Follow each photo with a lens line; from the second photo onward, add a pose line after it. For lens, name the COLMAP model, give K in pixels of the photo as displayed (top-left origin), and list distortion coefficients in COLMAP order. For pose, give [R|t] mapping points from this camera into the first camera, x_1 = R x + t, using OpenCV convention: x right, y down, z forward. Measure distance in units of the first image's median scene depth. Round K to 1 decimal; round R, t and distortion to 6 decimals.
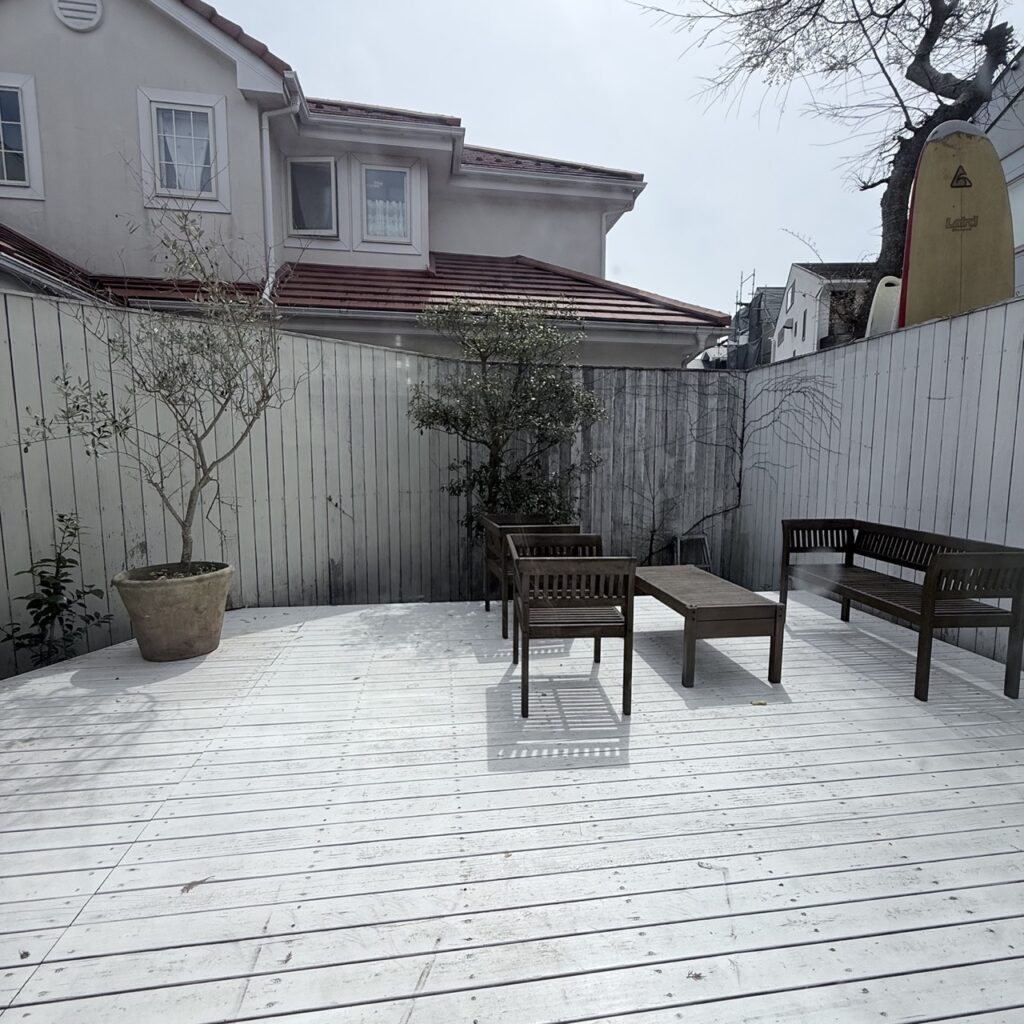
lens RADIAL K [[543.4, 0, 509.8], [0, 543.4, 516.5], [0, 0, 1]] dist [0.003620, -0.001103]
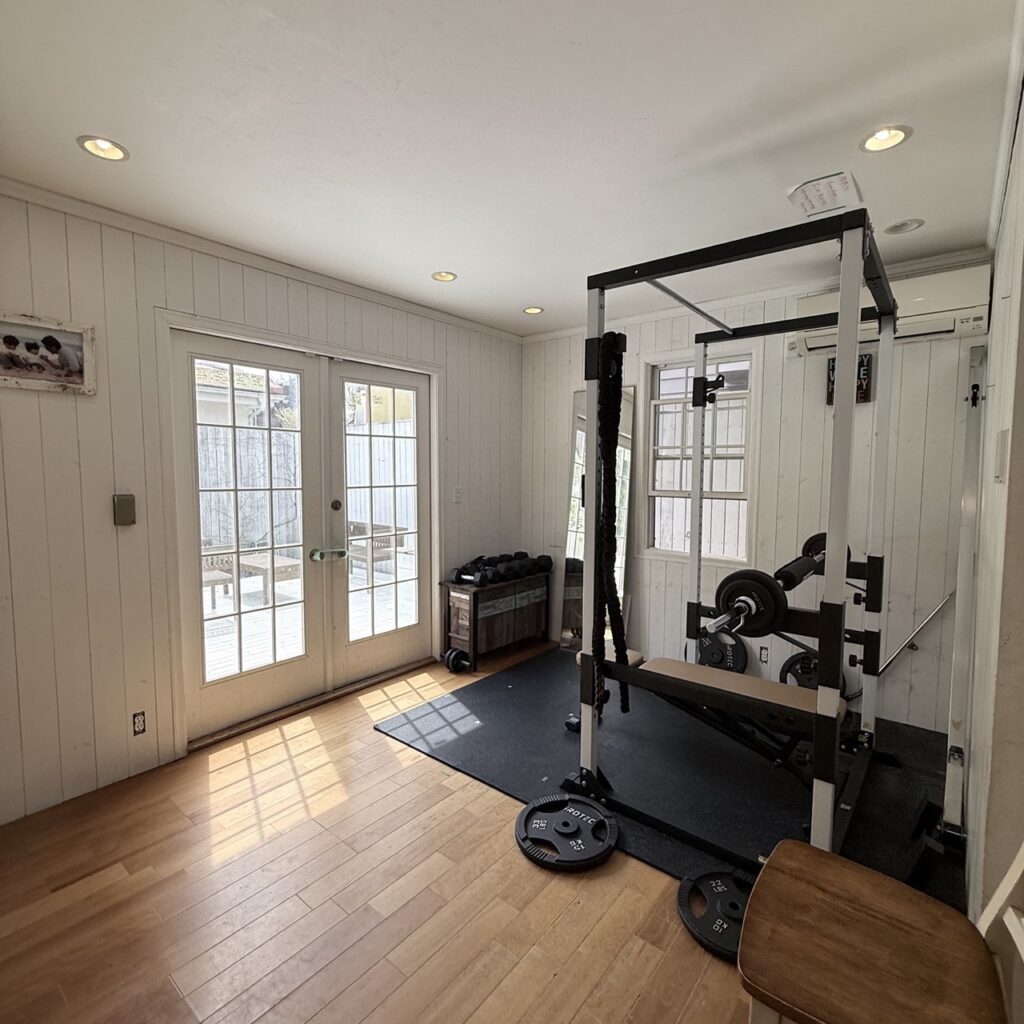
lens RADIAL K [[543.4, 0, 511.3], [0, 543.4, 510.1], [0, 0, 1]] dist [0.003620, -0.001103]
pose [[0.737727, -0.056652, 0.672718, -0.160119], [0.074217, 0.997239, 0.002592, -0.001082], [-0.671007, 0.048014, 0.739895, -0.540746]]
